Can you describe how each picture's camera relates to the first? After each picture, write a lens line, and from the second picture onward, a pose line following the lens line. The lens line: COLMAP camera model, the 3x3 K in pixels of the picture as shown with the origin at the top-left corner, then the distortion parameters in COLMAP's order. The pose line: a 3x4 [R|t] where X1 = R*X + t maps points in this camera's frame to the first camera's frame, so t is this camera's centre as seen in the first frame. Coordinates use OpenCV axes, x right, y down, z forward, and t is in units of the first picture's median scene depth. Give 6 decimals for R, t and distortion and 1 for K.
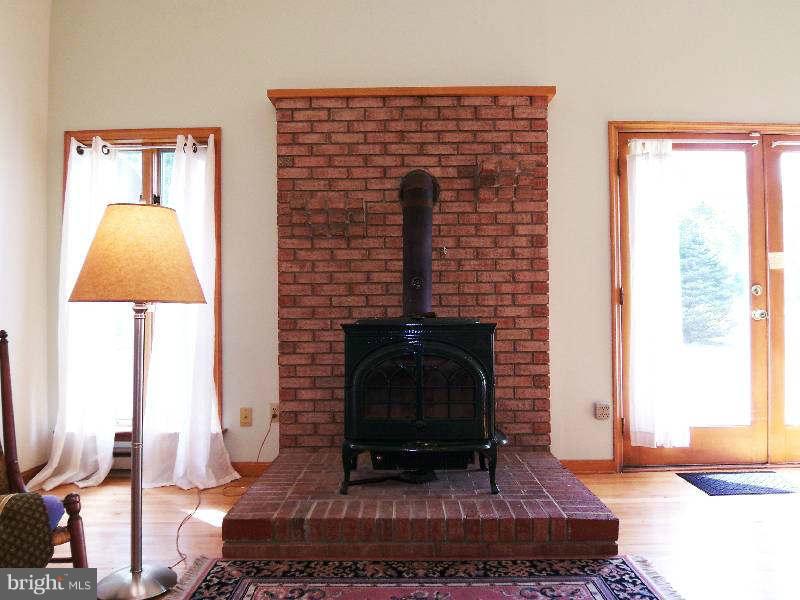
lens RADIAL K [[536.0, 0, 398.9], [0, 536.0, 307.5], [0, 0, 1]] dist [-0.018565, -0.033397]
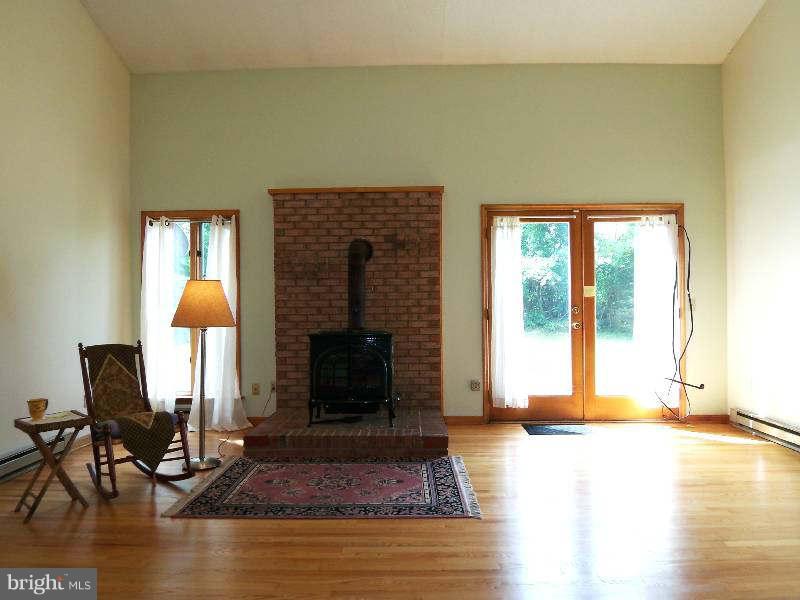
lens RADIAL K [[536.0, 0, 403.1], [0, 536.0, 304.4], [0, 0, 1]] dist [-0.018565, -0.033397]
pose [[0.999956, -0.001711, -0.009273, 0.181184], [0.001758, 0.999986, 0.005035, -0.061372], [0.009264, -0.005051, 0.999944, -0.634321]]
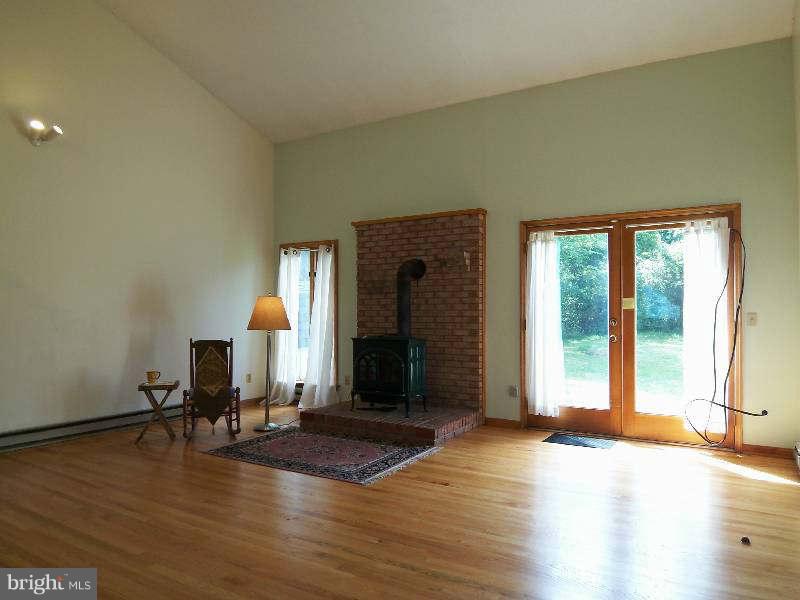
lens RADIAL K [[536.0, 0, 406.7], [0, 536.0, 304.8], [0, 0, 1]] dist [-0.018565, -0.033397]
pose [[0.863762, 0.000414, -0.503899, 0.977825], [-0.002682, 0.999989, -0.003776, -0.080165], [0.503892, 0.004613, 0.863754, -0.681266]]
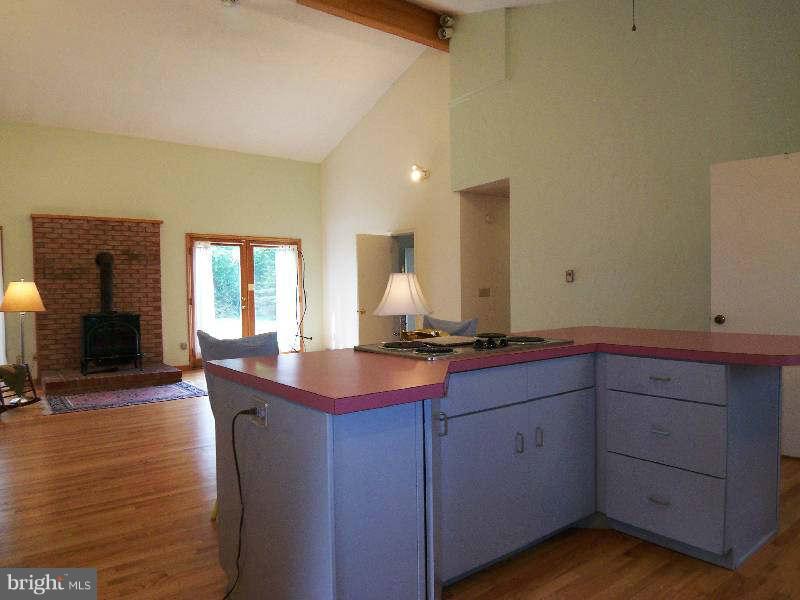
lens RADIAL K [[536.0, 0, 404.1], [0, 536.0, 305.1], [0, 0, 1]] dist [-0.018565, -0.033397]
pose [[0.783412, -0.021541, 0.621129, -0.395159], [0.007558, 0.999655, 0.025135, -0.063299], [-0.621457, -0.014996, 0.783305, -1.717297]]
